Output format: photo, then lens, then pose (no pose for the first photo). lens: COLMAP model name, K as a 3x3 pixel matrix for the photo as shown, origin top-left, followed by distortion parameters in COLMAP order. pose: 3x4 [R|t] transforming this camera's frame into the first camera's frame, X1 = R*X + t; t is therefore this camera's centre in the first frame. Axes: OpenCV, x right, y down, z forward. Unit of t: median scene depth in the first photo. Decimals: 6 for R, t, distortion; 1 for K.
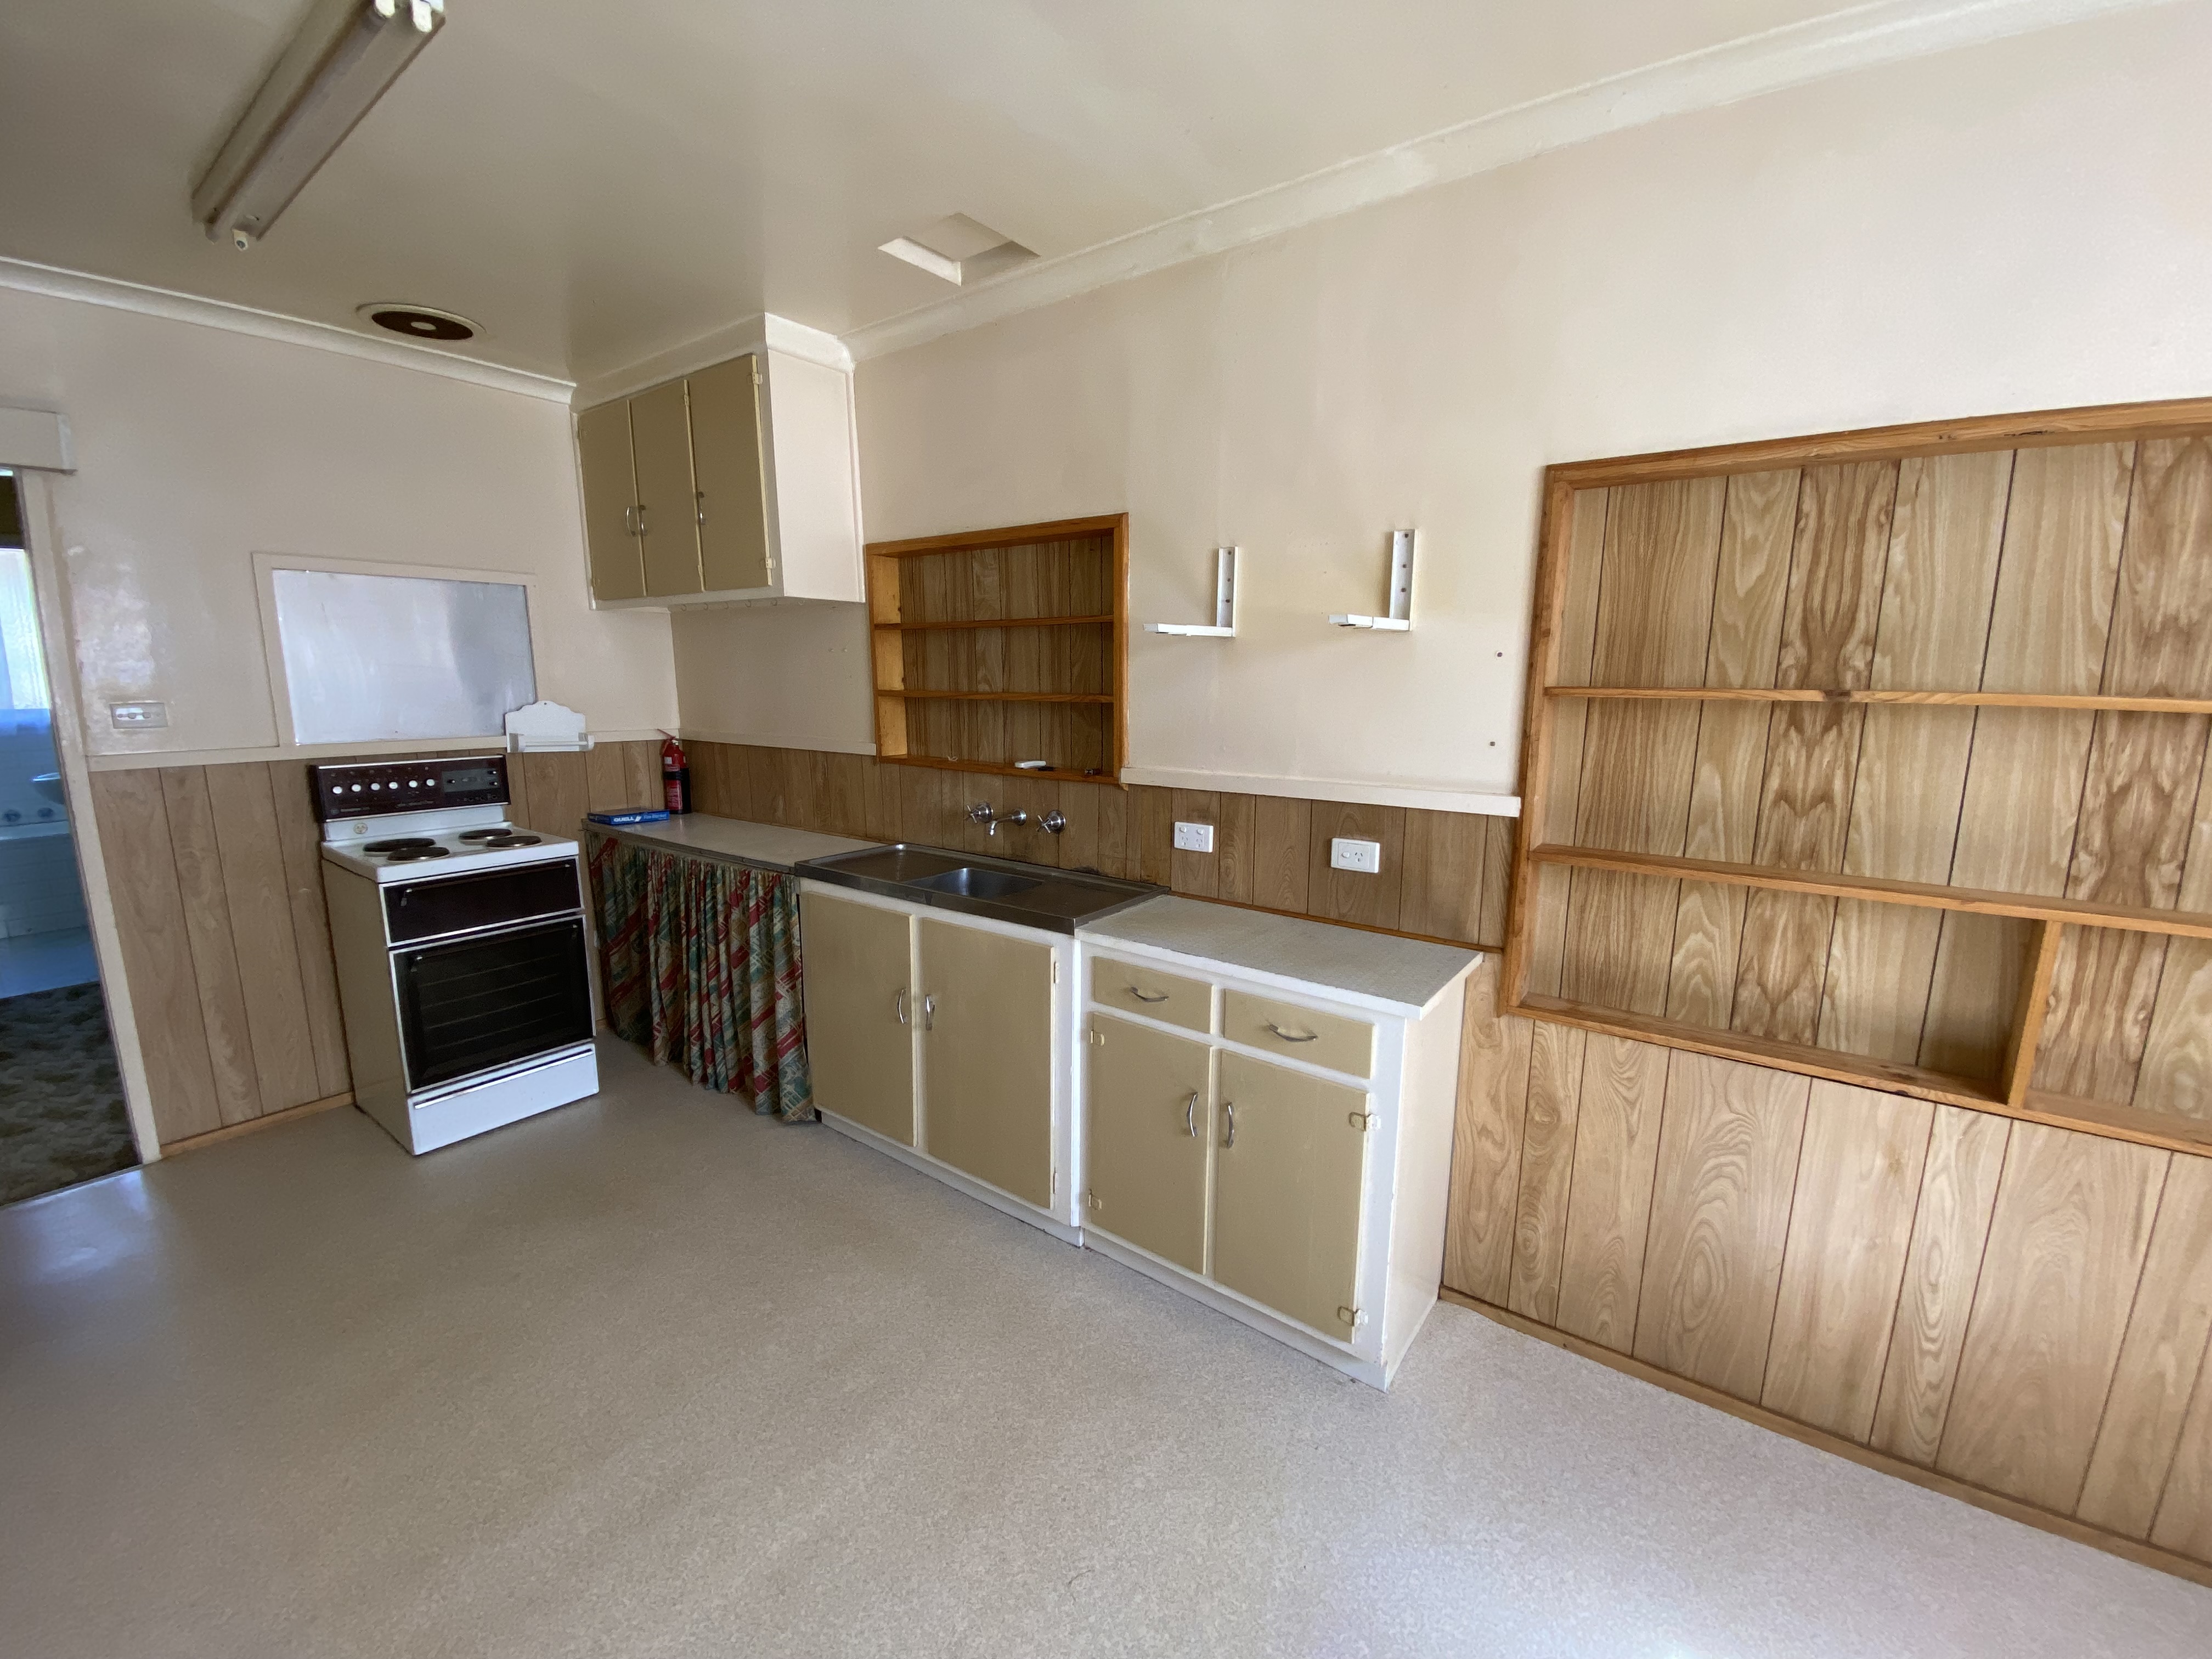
lens RADIAL K [[890.7, 0, 1091.1], [0, 890.7, 834.0], [0, 0, 1]] dist [0.014095, -0.017454]
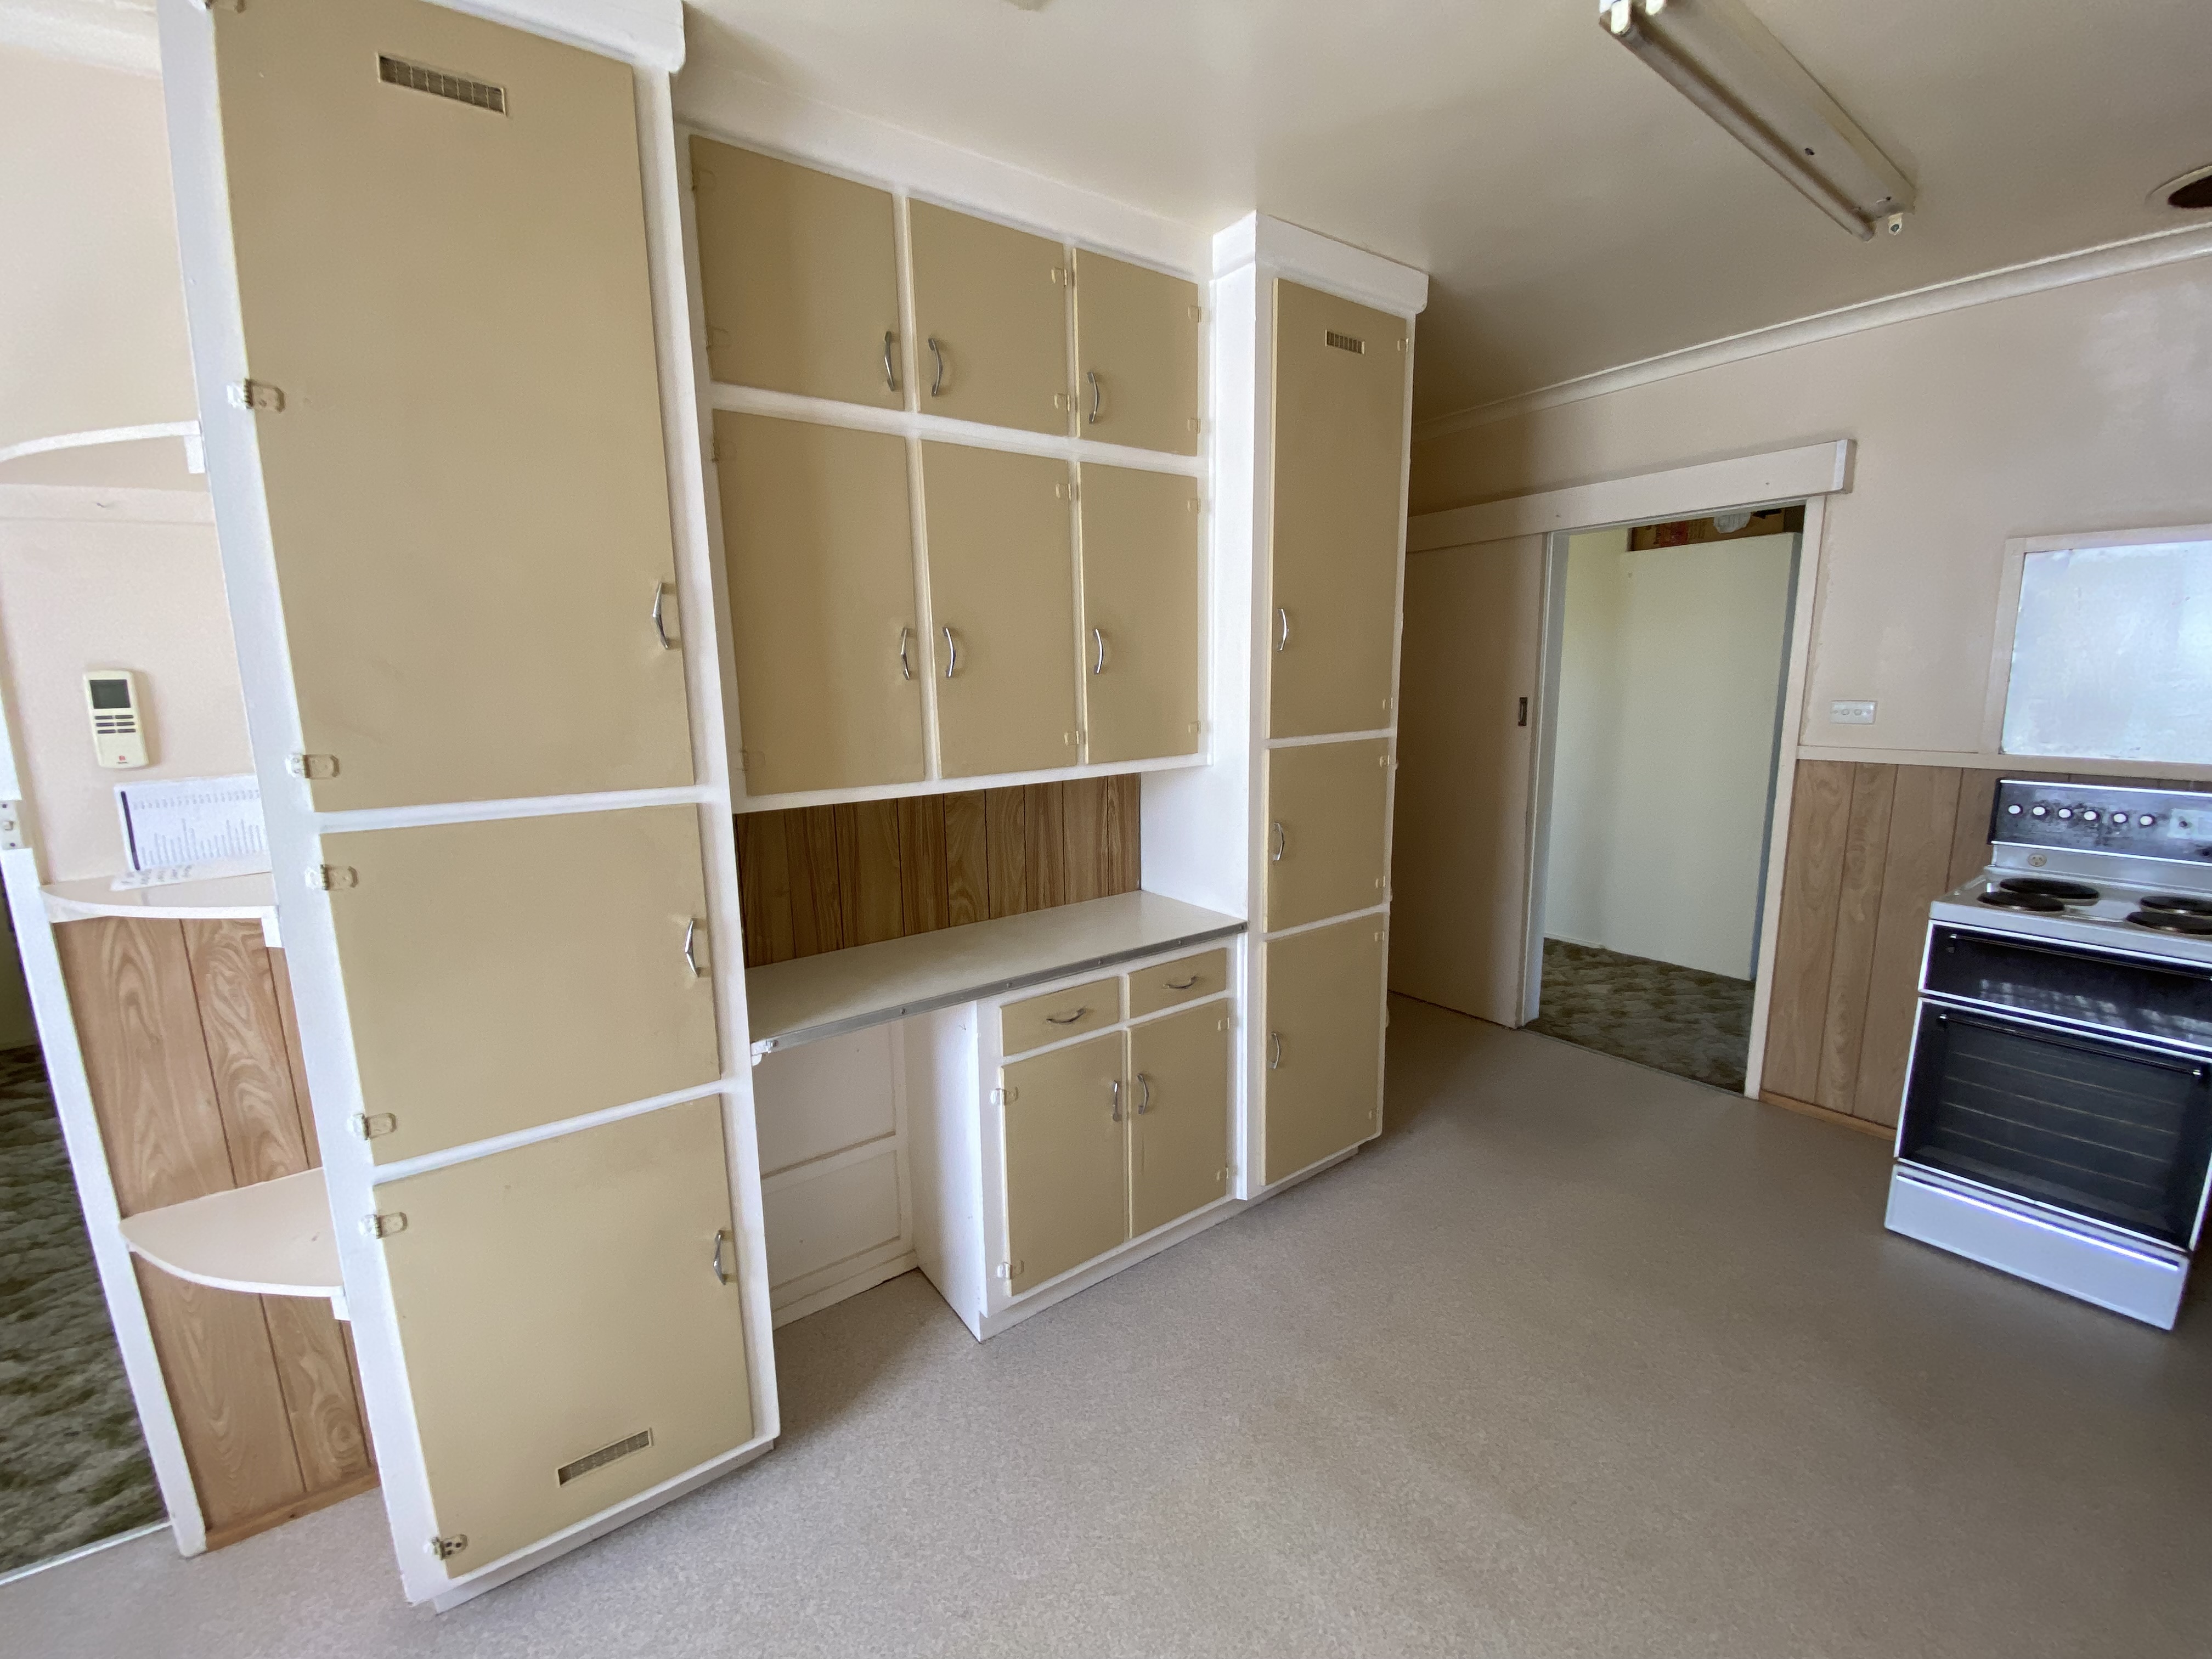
lens RADIAL K [[903.9, 0, 1091.0], [0, 903.9, 830.8], [0, 0, 1]] dist [0.010956, -0.015399]
pose [[-0.282351, 0.168342, -0.944425, 0.232154], [-0.145933, 0.965487, 0.215725, -0.092325], [0.948146, 0.198733, -0.248040, 0.409751]]
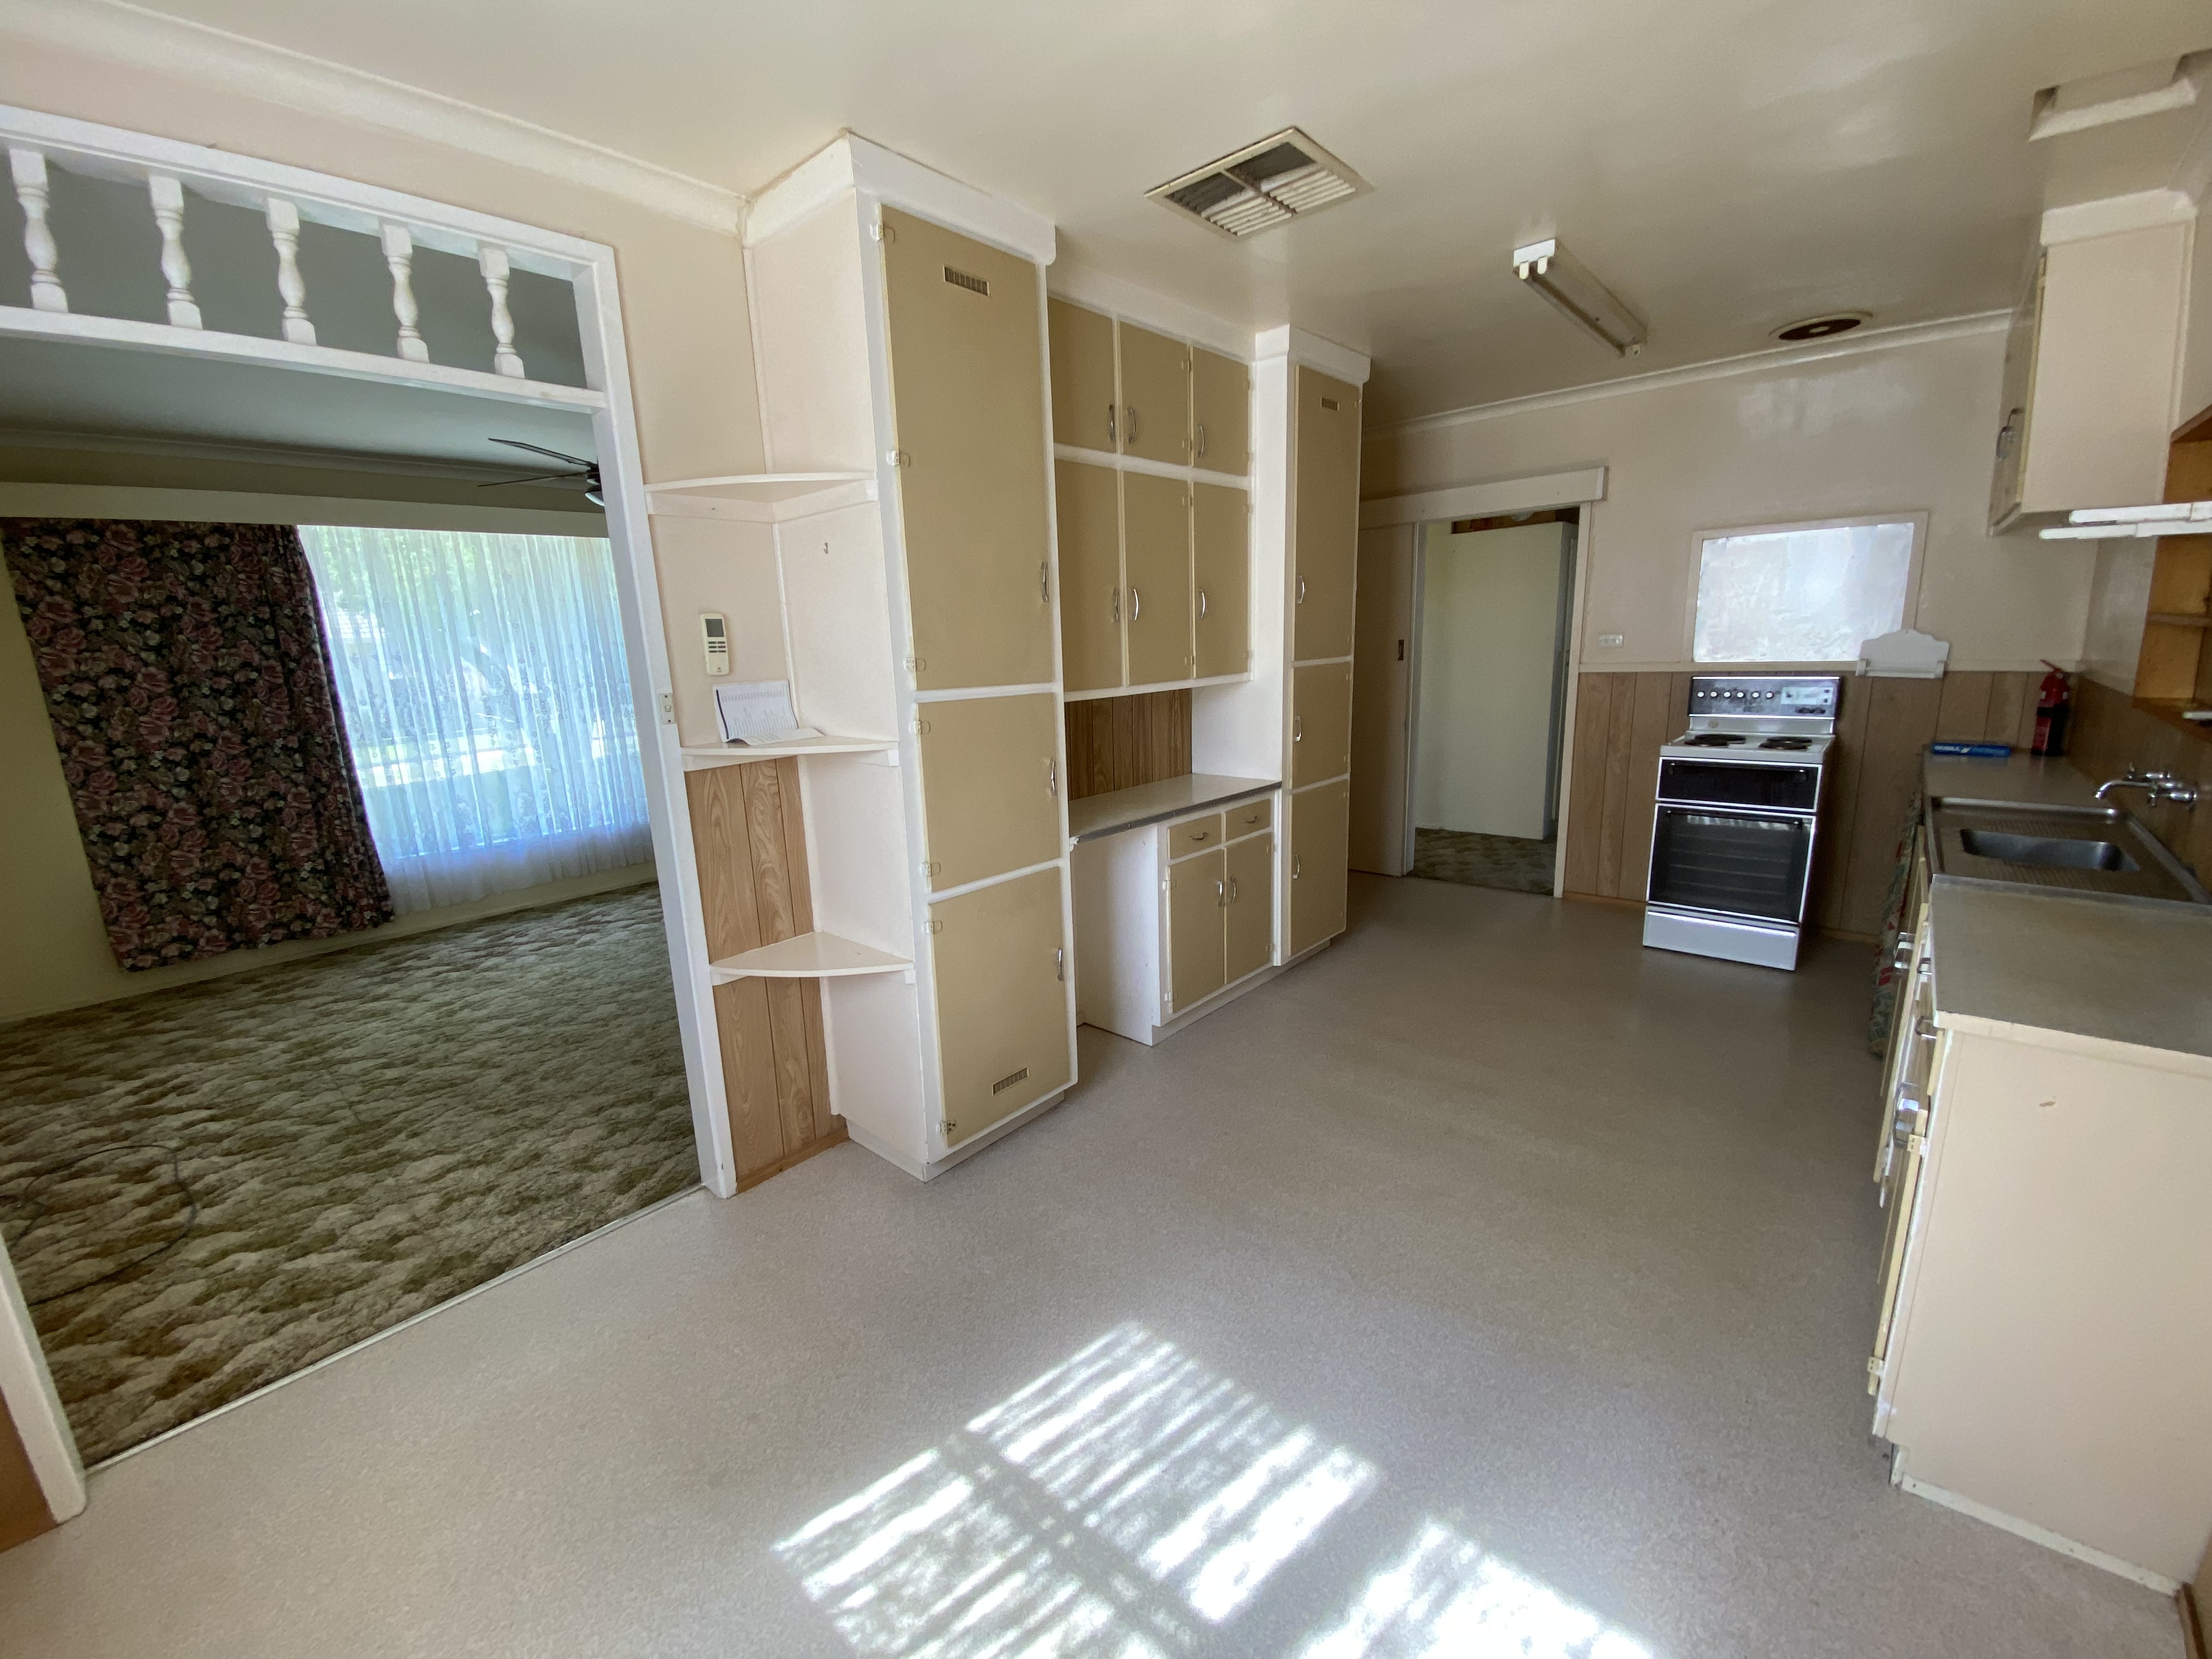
lens RADIAL K [[890.7, 0, 1091.1], [0, 890.7, 834.0], [0, 0, 1]] dist [0.014095, -0.017454]
pose [[-0.074856, 0.212809, -0.974222, 0.716468], [-0.134286, 0.965913, 0.221312, -0.020448], [0.988111, 0.147391, -0.043727, 0.140886]]
